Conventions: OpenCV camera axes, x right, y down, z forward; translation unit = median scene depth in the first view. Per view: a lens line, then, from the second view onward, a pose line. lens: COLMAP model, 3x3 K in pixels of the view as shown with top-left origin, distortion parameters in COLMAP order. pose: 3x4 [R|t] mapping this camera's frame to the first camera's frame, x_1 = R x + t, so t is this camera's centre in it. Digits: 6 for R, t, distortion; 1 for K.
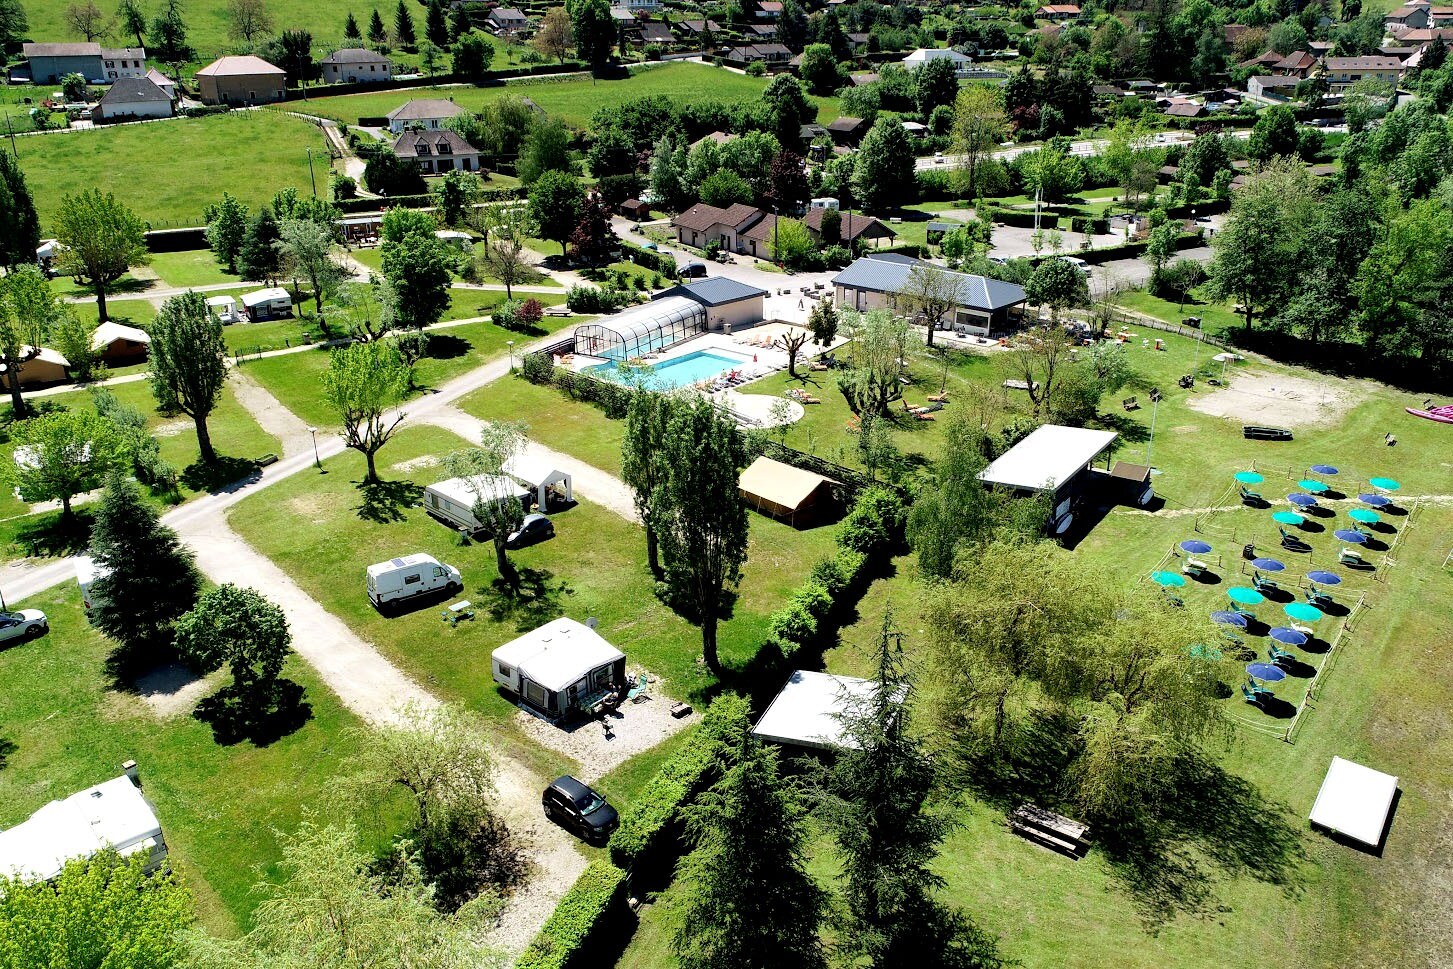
lens RADIAL K [[1196.9, 0, 726.5], [0, 1196.9, 484.5], [0, 0, 1]] dist [-0.008280, -0.001646]
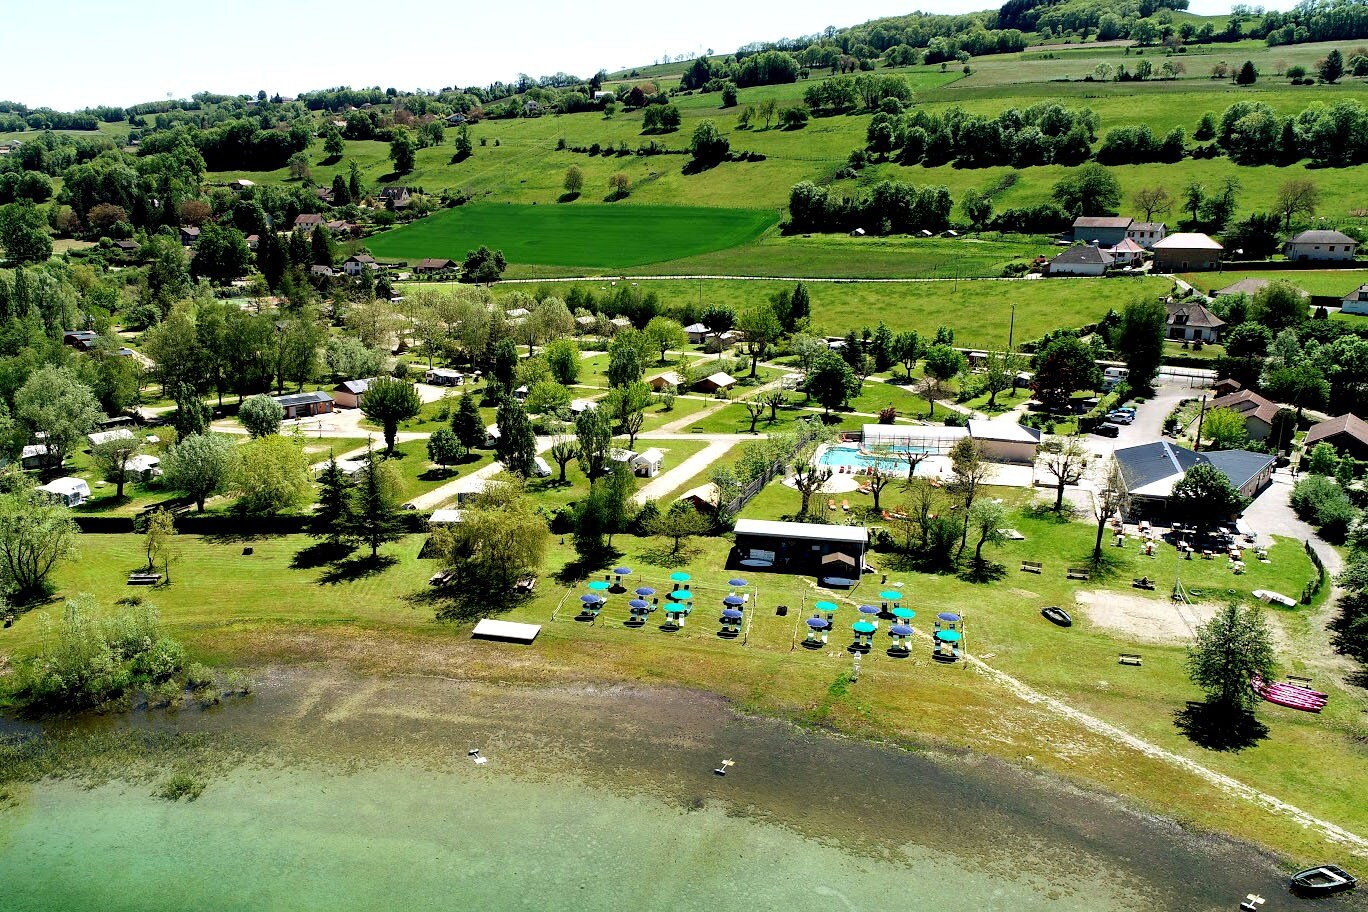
lens RADIAL K [[1126.9, 0, 684.0], [0, 1126.9, 456.0], [0, 0, 1]] dist [-0.008280, -0.001646]
pose [[0.405467, 0.225062, -0.885971, 0.544317], [-0.325309, 0.941292, 0.090236, -0.075273], [0.854266, 0.251627, 0.454877, 0.055012]]
